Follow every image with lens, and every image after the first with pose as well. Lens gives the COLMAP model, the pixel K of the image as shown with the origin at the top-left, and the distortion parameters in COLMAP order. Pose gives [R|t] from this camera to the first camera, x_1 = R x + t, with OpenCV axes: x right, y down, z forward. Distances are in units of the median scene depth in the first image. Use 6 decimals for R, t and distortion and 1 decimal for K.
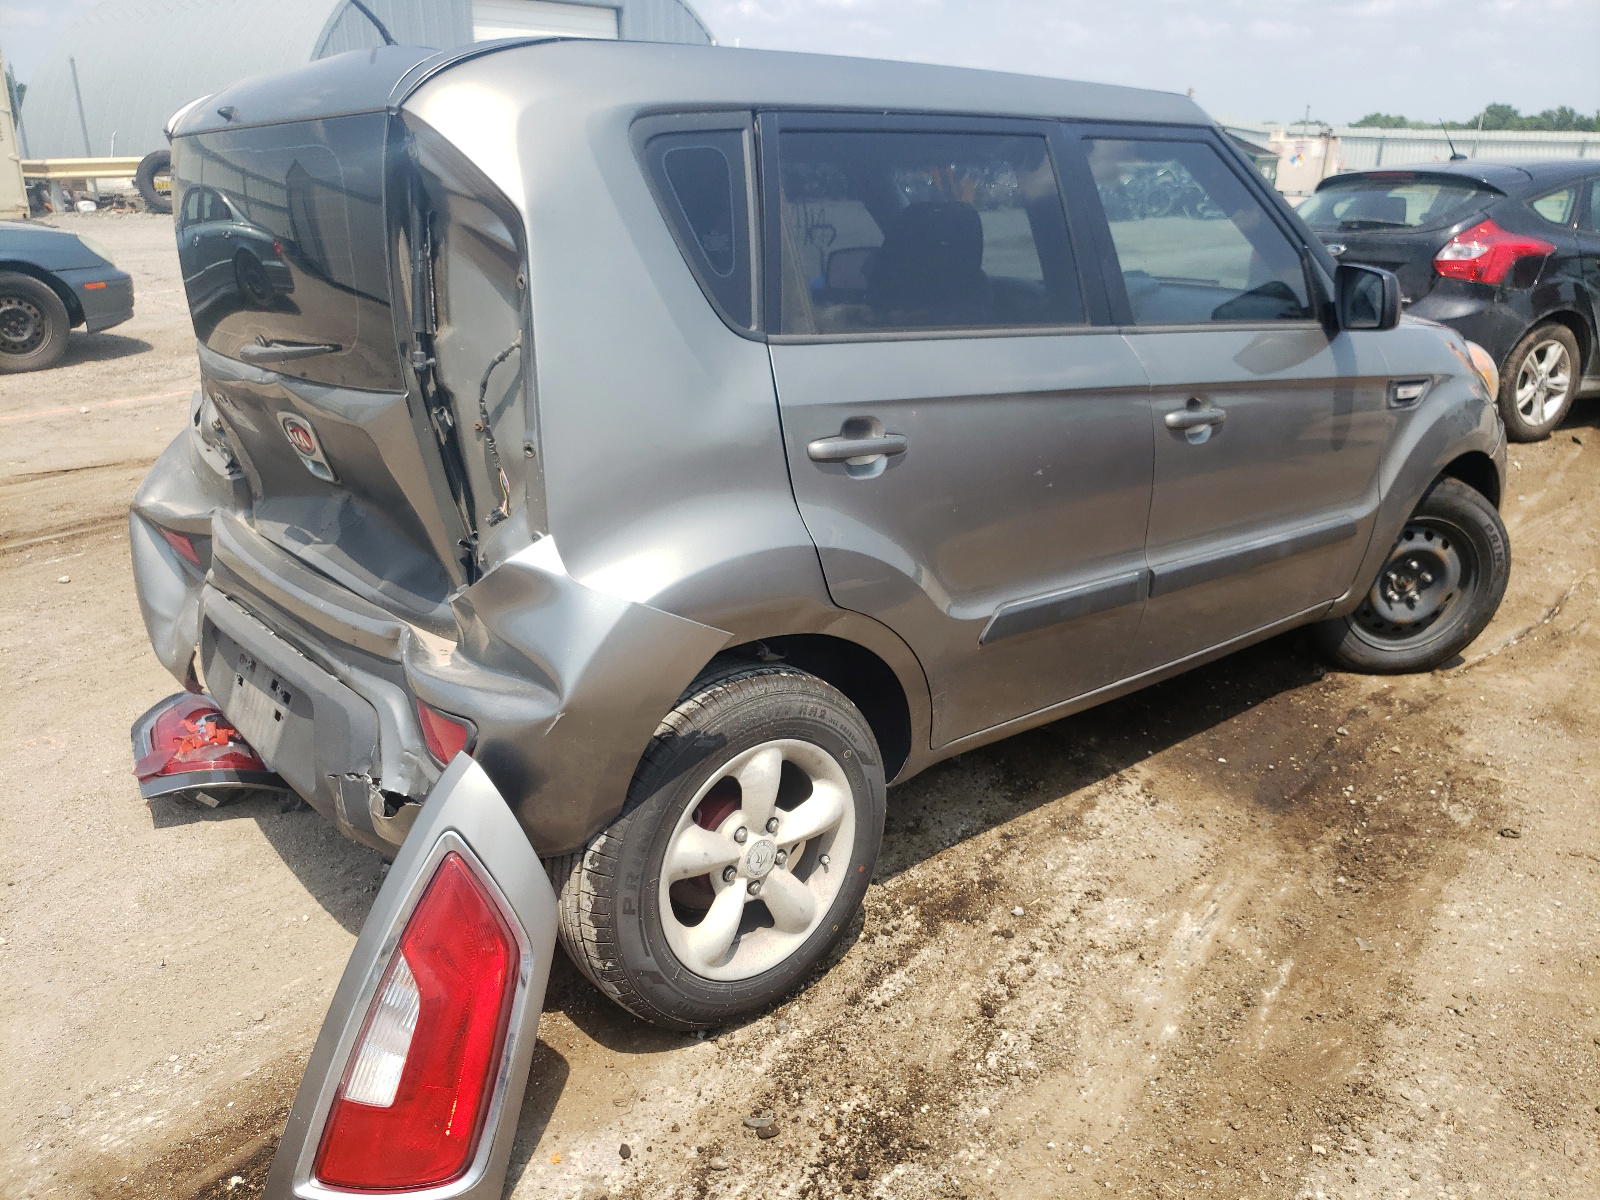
lens RADIAL K [[1255.4, 0, 808.9], [0, 1255.4, 605.3], [0, 0, 1]] dist [-0.000688, 0.004104]
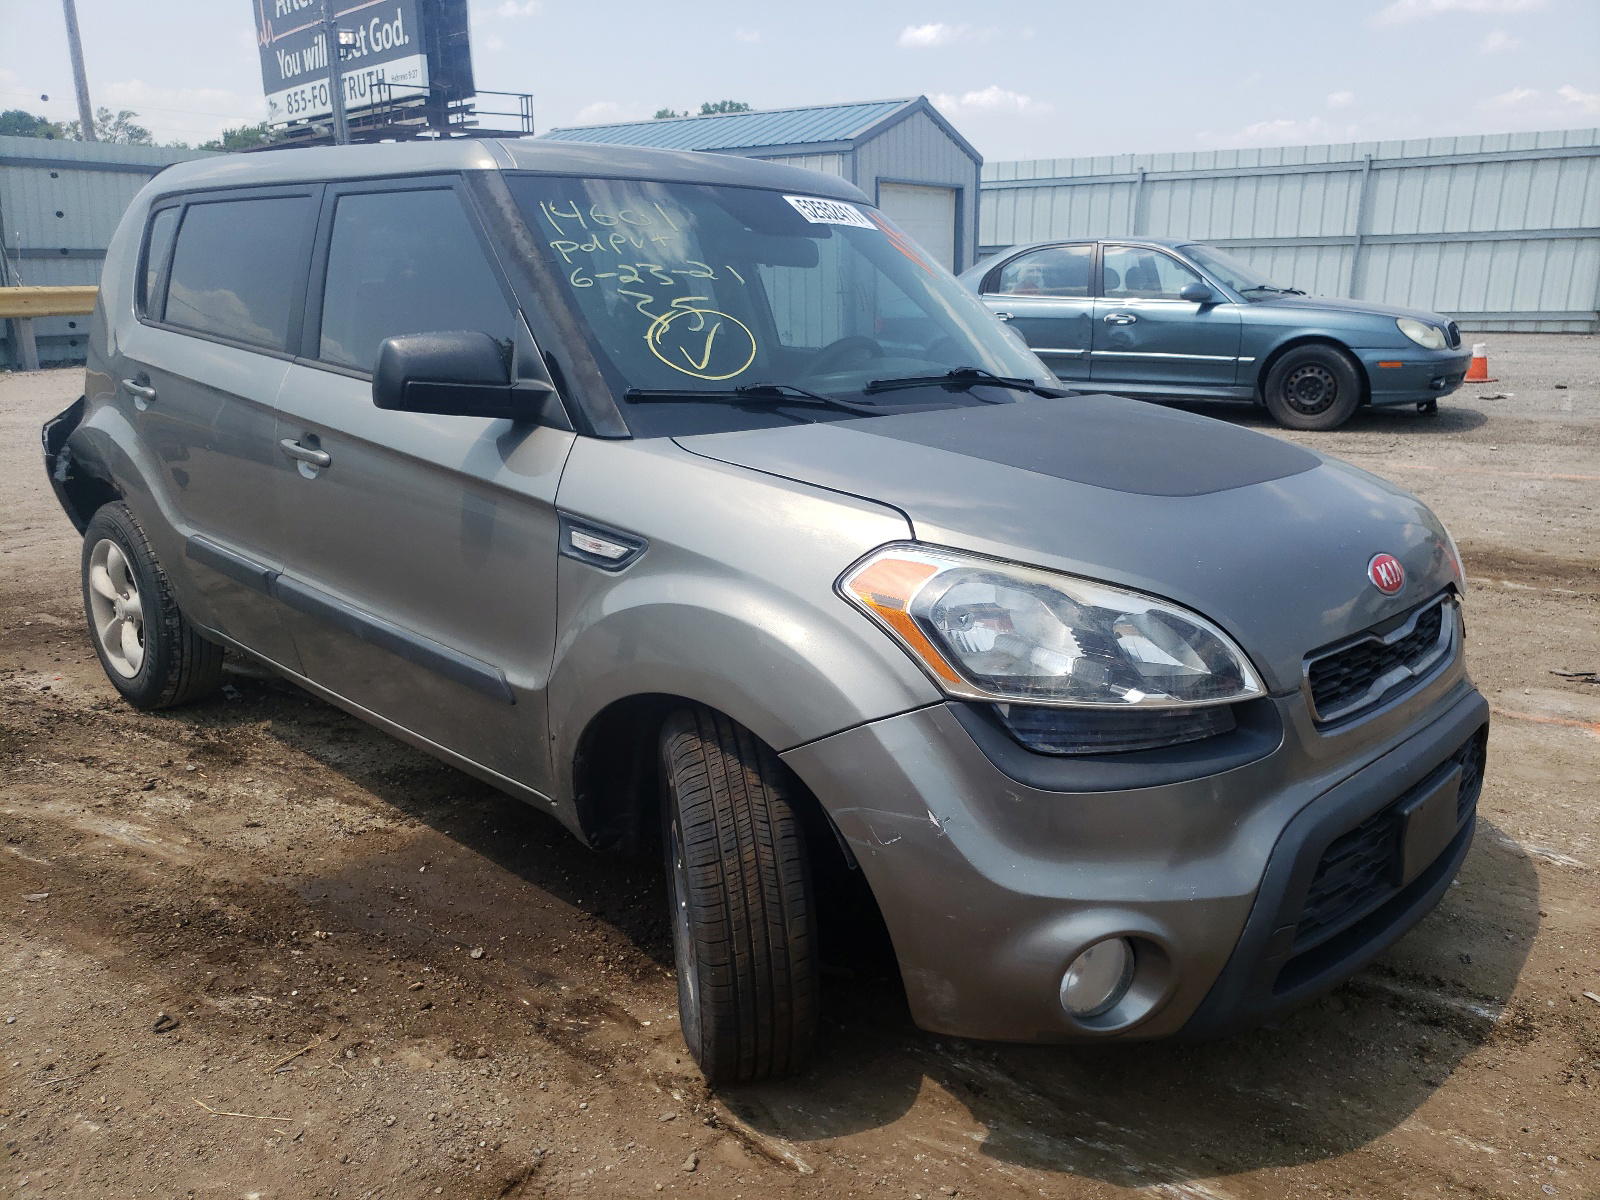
lens RADIAL K [[1255.4, 0, 816.3], [0, 1255.4, 589.8], [0, 0, 1]] dist [-0.000688, 0.004104]
pose [[0.127682, 0.251172, -0.959484, 1.240971], [-0.335096, 0.921440, 0.196620, -0.348905], [0.933492, 0.296415, 0.201818, 1.080324]]
